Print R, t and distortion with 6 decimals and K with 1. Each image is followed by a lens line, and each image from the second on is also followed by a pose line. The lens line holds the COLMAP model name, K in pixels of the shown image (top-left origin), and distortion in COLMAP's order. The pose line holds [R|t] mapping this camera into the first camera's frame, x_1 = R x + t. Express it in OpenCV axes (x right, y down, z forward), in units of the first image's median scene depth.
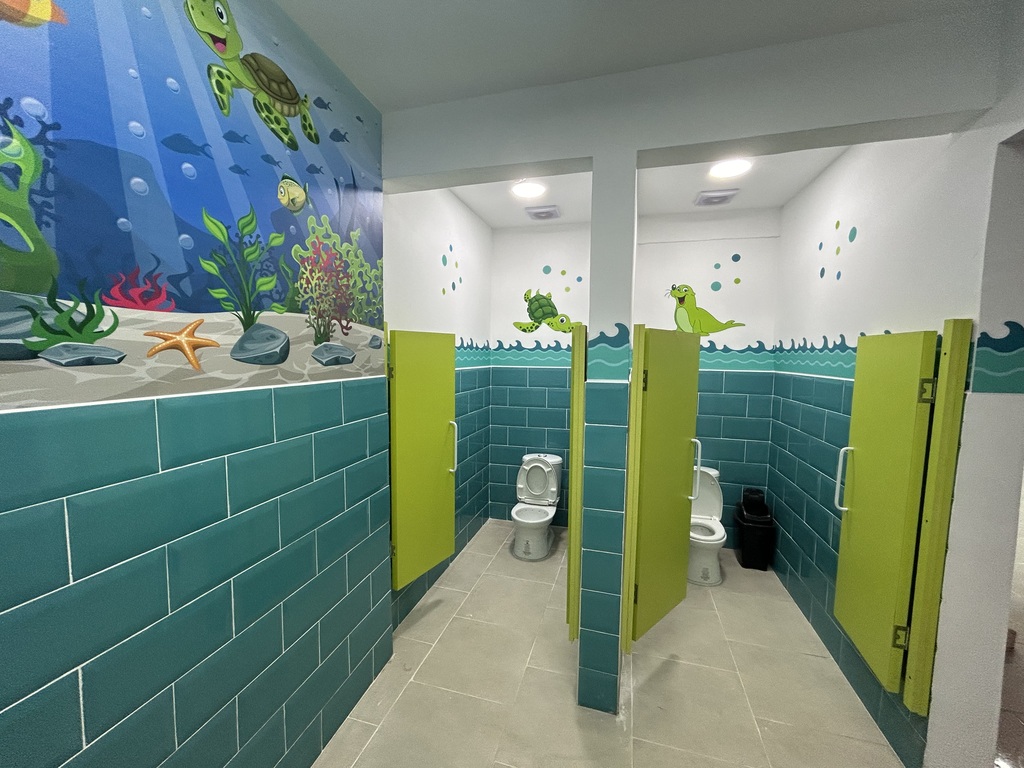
lens RADIAL K [[415.3, 0, 512.0], [0, 415.3, 384.0], [0, 0, 1]] dist [-0.001552, 0.000538]
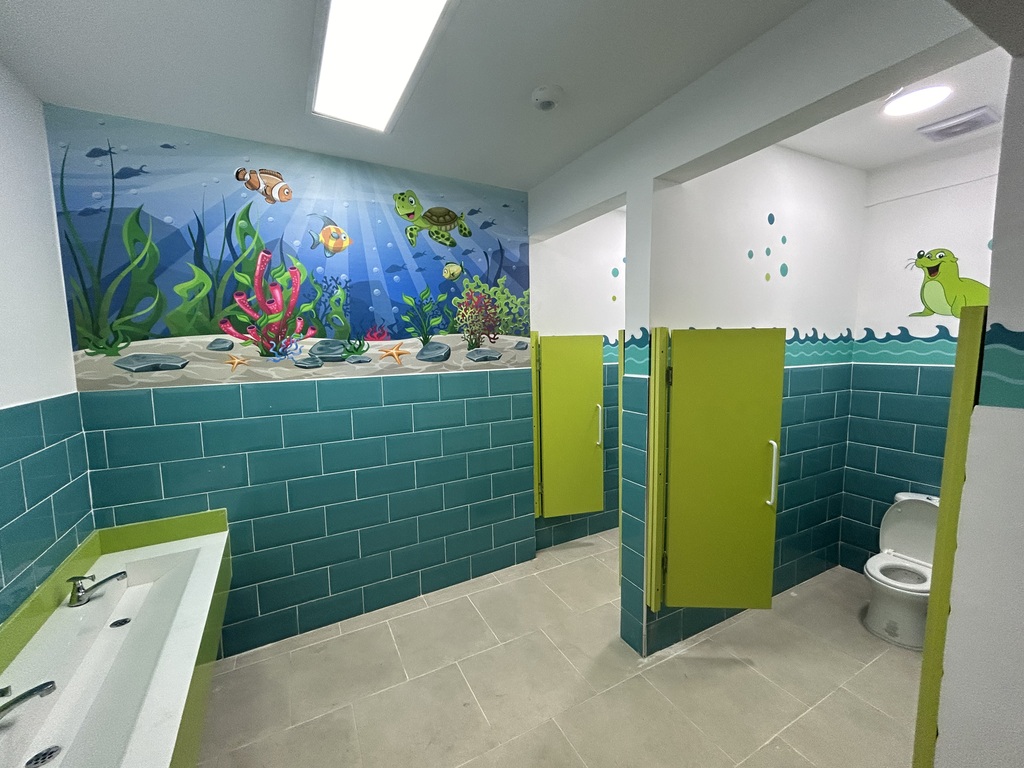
lens RADIAL K [[415.3, 0, 512.0], [0, 415.3, 384.0], [0, 0, 1]] dist [-0.001552, 0.000538]
pose [[0.690231, 0.045289, -0.722171, 1.021077], [-0.026624, 0.998953, 0.037200, -0.022060], [0.723099, -0.006449, 0.690714, -0.105875]]
